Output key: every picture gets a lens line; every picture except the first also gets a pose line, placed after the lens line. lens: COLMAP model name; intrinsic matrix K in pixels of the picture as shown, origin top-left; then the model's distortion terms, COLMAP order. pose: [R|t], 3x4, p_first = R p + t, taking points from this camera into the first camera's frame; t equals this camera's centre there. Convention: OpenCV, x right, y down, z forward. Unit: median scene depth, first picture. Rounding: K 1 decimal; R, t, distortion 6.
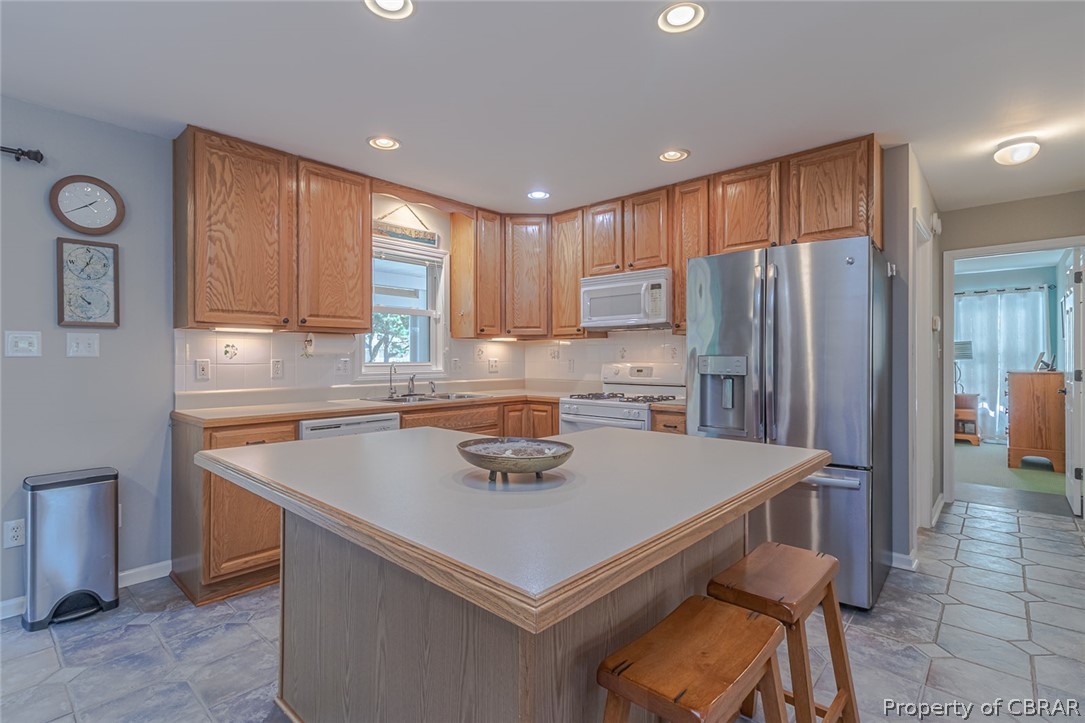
lens RADIAL K [[510.4, 0, 539.4], [0, 510.4, 358.3], [0, 0, 1]] dist [0.002761, -0.000339]
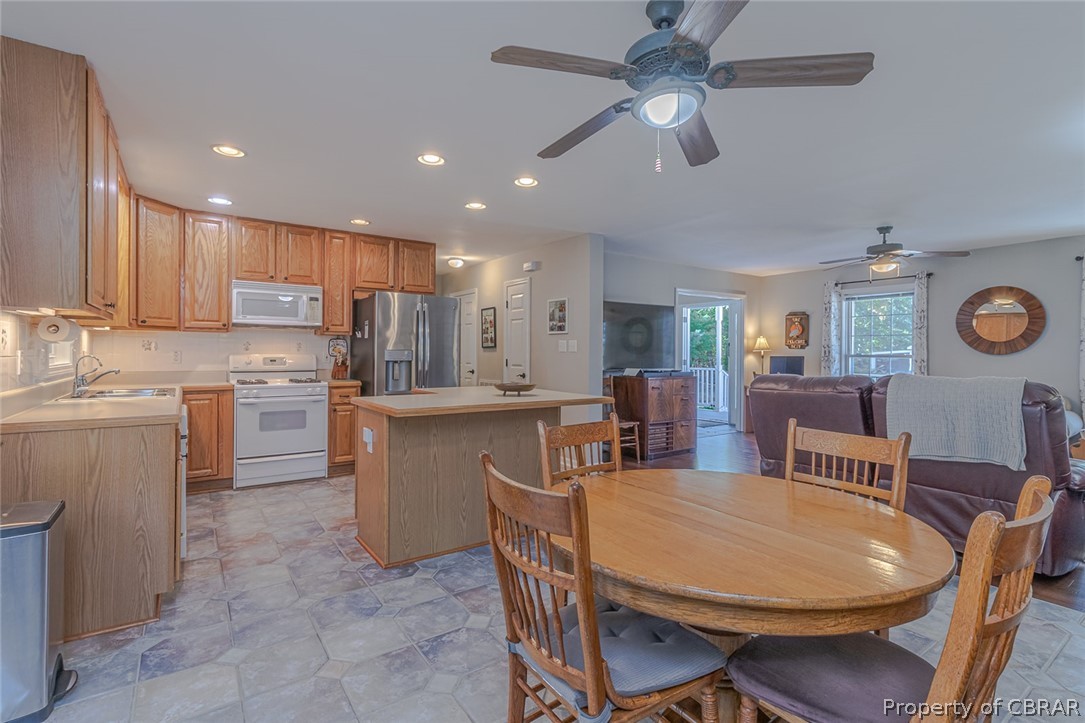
lens RADIAL K [[510.4, 0, 535.3], [0, 510.4, 356.3], [0, 0, 1]] dist [0.002761, -0.000339]
pose [[0.233309, -0.004433, 0.972393, -0.987128], [-0.009314, 0.999934, 0.006793, -0.000864], [-0.972358, -0.010641, 0.233252, 0.094000]]
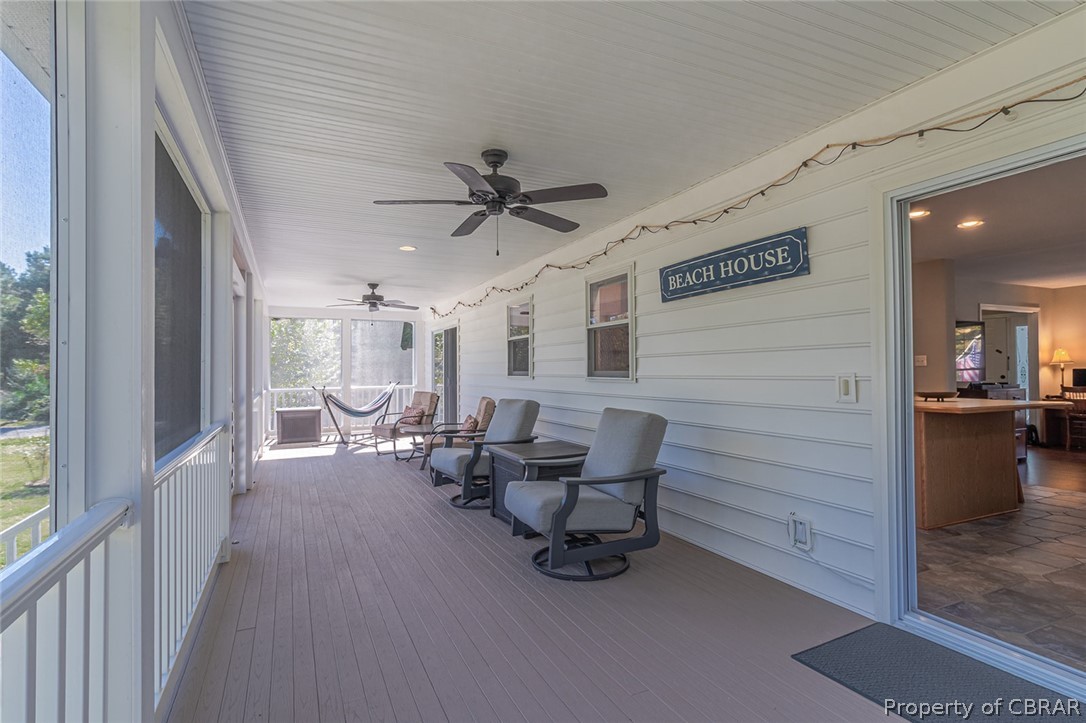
lens RADIAL K [[510.9, 0, 522.5], [0, 510.9, 370.0], [0, 0, 1]] dist [0.002761, -0.000339]
pose [[0.424159, 0.004747, 0.905575, -1.571818], [0.002717, 0.999975, -0.006514, 0.017564], [-0.905584, 0.005224, 0.424136, 0.812184]]
